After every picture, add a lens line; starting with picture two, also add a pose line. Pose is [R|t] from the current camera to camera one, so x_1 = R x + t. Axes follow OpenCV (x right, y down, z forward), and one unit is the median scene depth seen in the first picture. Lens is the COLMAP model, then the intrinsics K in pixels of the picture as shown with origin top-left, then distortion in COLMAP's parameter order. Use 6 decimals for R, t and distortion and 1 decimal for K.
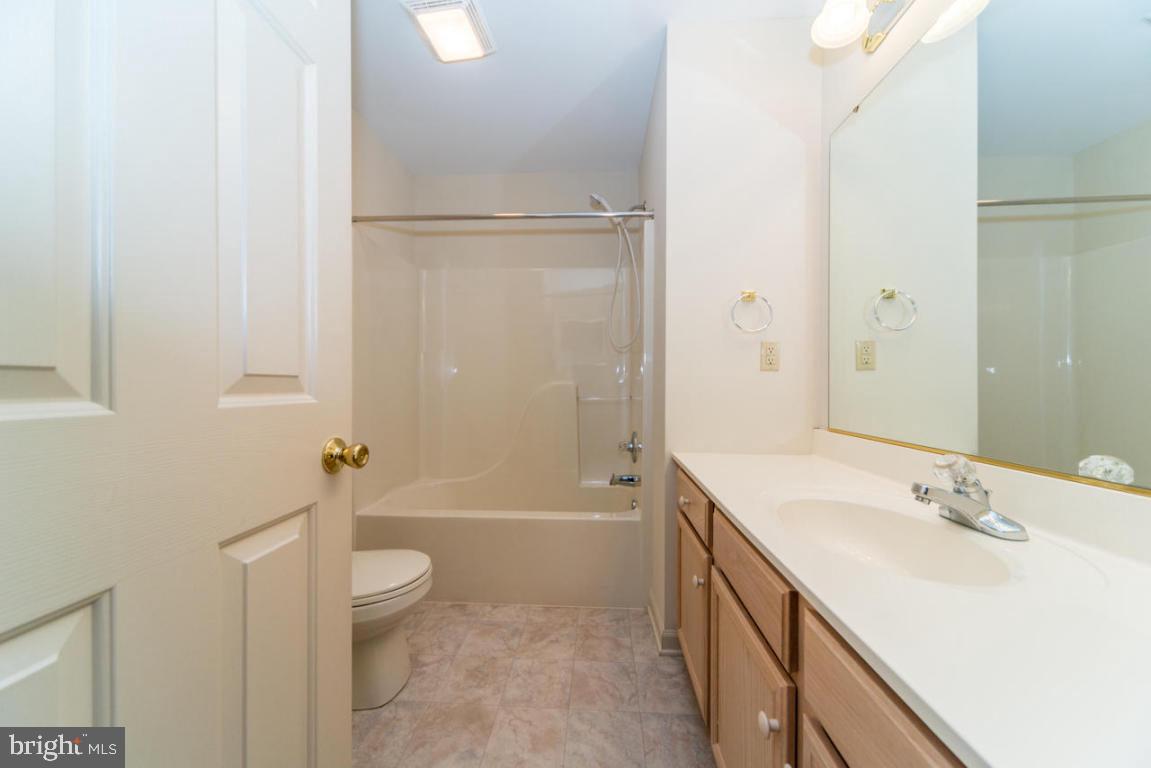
lens RADIAL K [[392.5, 0, 575.5], [0, 392.5, 384.0], [0, 0, 1]] dist [0.001144, 0.000016]
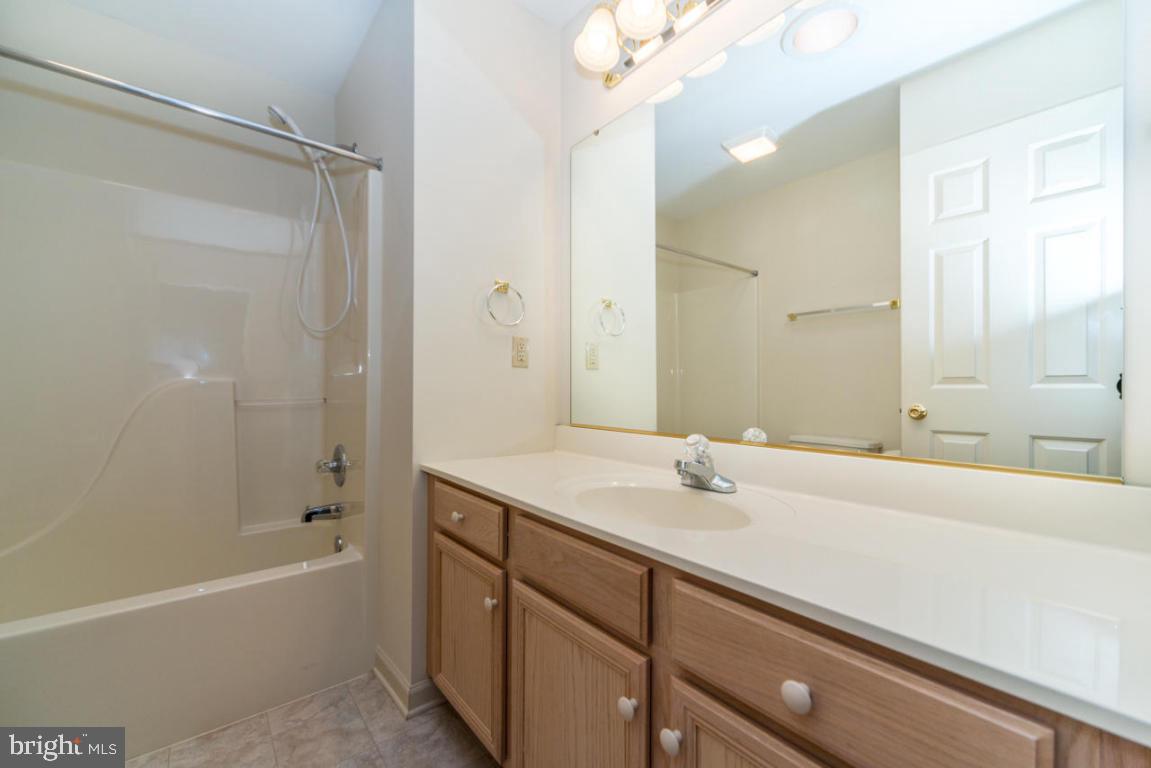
lens RADIAL K [[457.7, 0, 575.5], [0, 457.7, 384.0], [0, 0, 1]] dist [-0.002273, -0.000339]
pose [[0.738266, 0.007401, 0.674469, -0.161248], [-0.004321, 0.999971, -0.006242, 0.013175], [-0.674496, 0.001694, 0.738276, 0.081425]]
